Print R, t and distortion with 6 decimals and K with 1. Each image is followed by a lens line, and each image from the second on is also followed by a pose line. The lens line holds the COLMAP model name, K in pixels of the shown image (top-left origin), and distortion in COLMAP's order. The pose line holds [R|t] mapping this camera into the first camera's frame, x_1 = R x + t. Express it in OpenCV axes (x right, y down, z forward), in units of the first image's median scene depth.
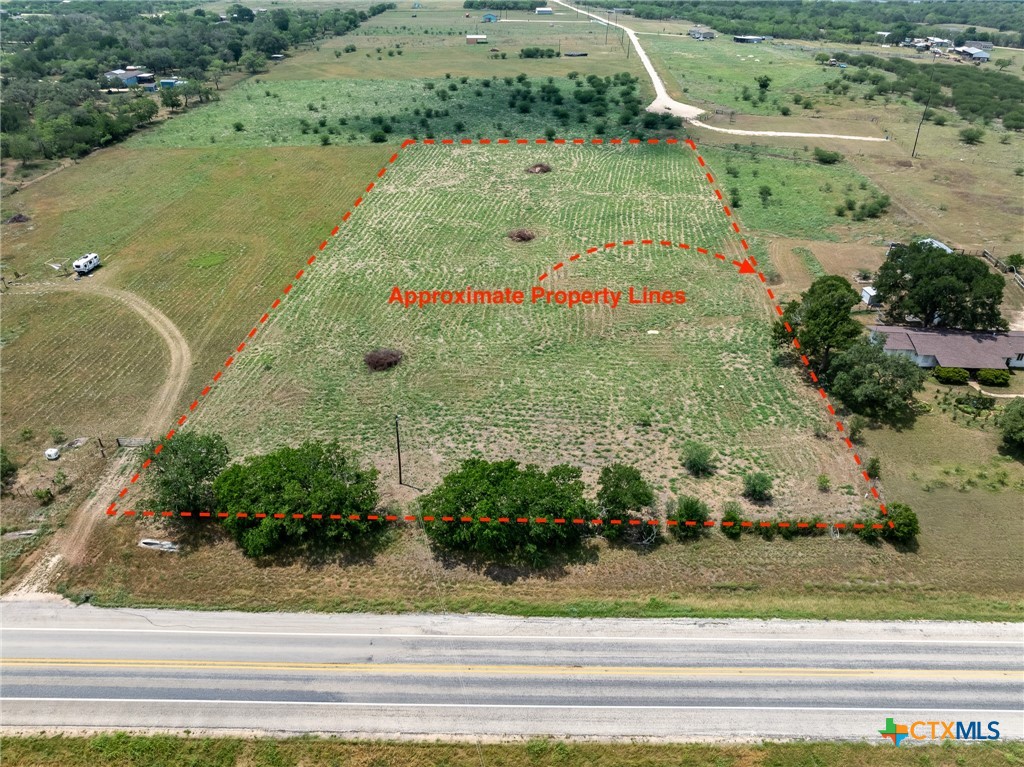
lens RADIAL K [[722.4, 0, 508.0], [0, 722.4, 384.5], [0, 0, 1]] dist [-0.043233, 0.039880]
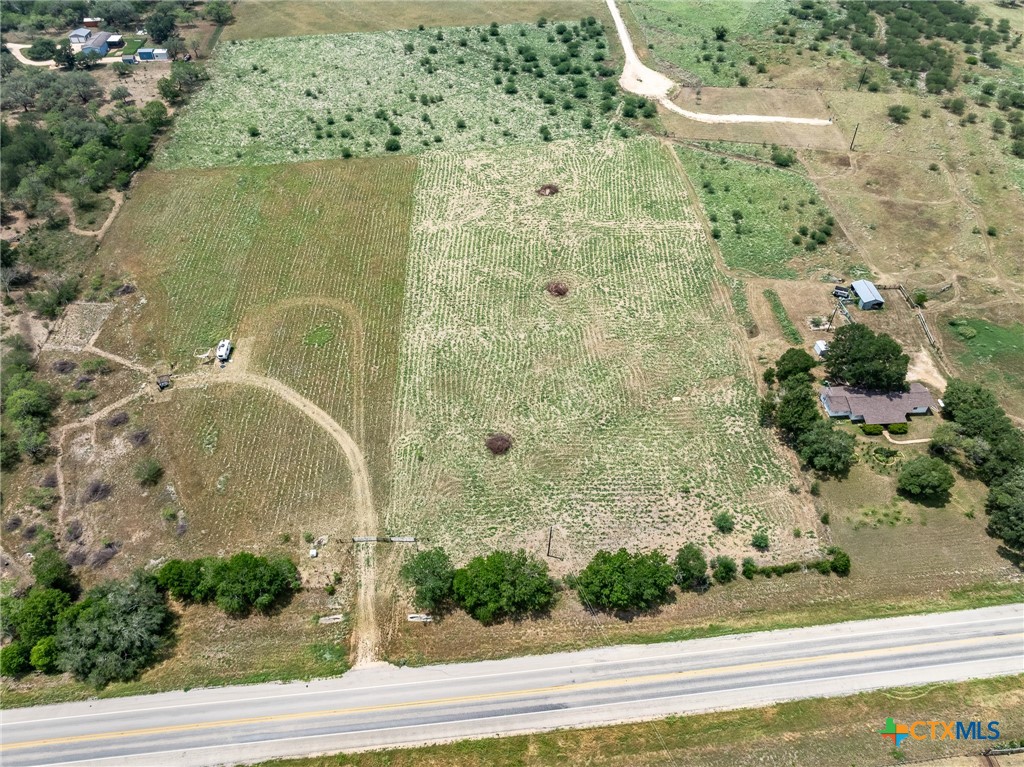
lens RADIAL K [[722.4, 0, 508.0], [0, 722.4, 384.5], [0, 0, 1]] dist [-0.043233, 0.039880]
pose [[0.992922, -0.087046, 0.080797, -0.313740], [0.066095, 0.970224, 0.233017, -0.582427], [-0.098674, -0.226027, 0.969110, -0.452079]]
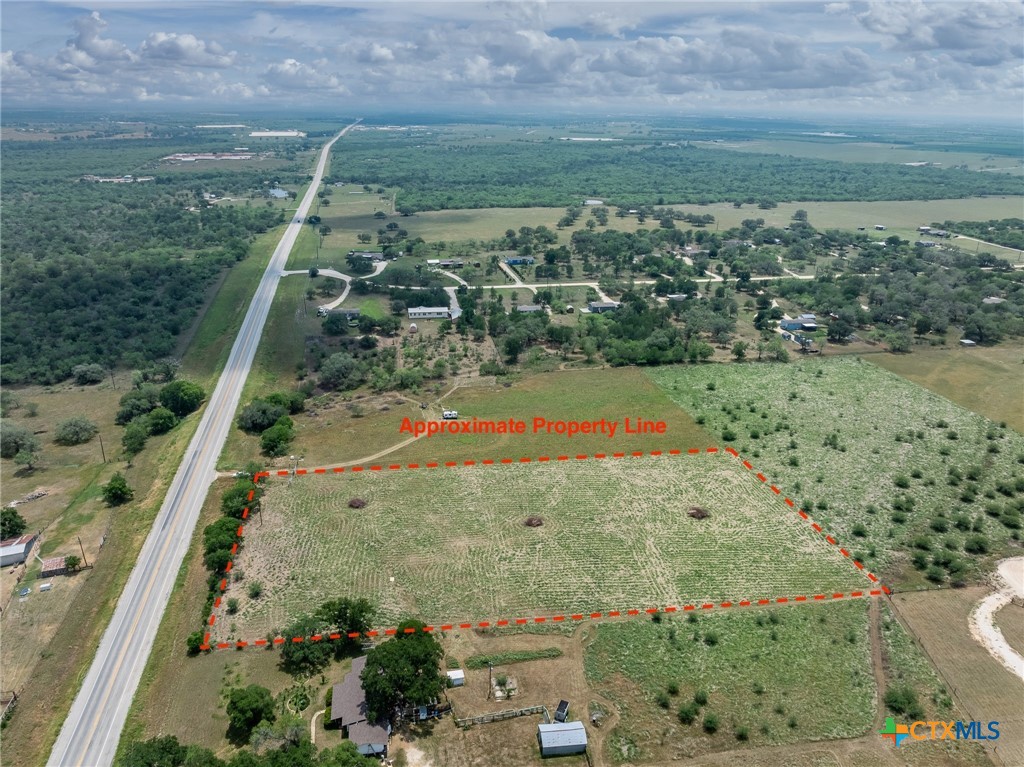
lens RADIAL K [[722.4, 0, 508.0], [0, 722.4, 384.5], [0, 0, 1]] dist [-0.043233, 0.039880]
pose [[0.212421, 0.356451, -0.909846, 2.046191], [-0.523999, 0.827458, 0.201837, -1.170448], [0.824805, 0.433884, 0.362549, 0.537815]]
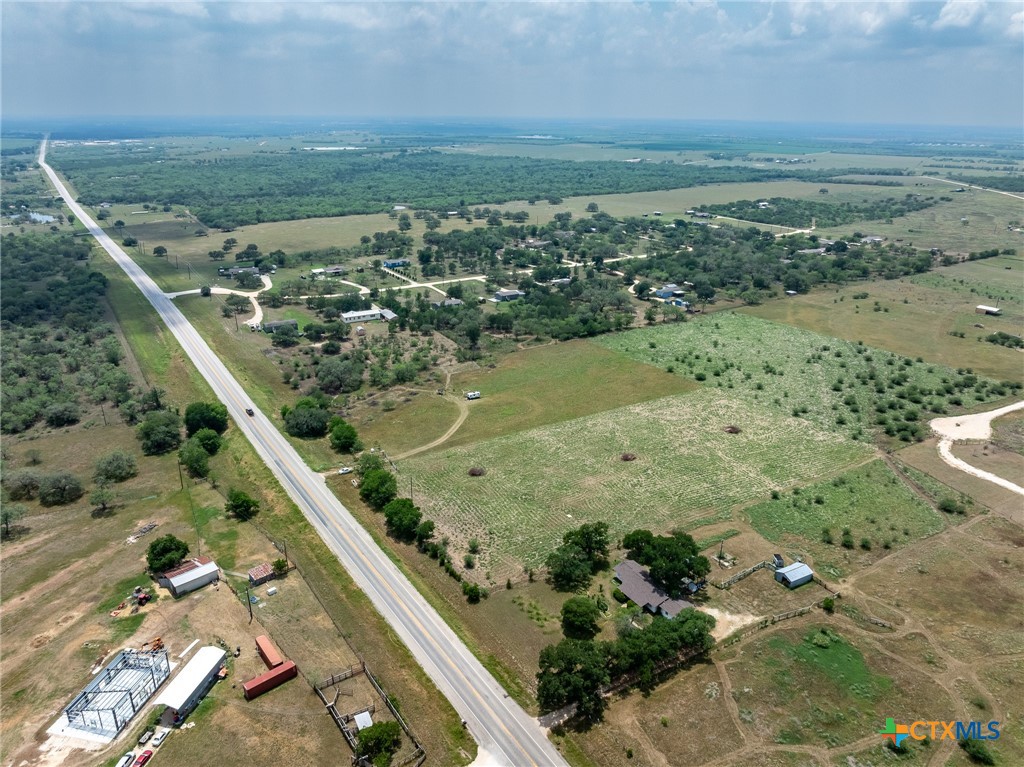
lens RADIAL K [[722.4, 0, 508.0], [0, 722.4, 384.5], [0, 0, 1]] dist [-0.043233, 0.039880]
pose [[0.563208, 0.290918, -0.773410, 1.934202], [-0.437074, 0.899204, 0.019953, -0.458168], [0.701259, 0.326800, 0.633591, -0.607926]]
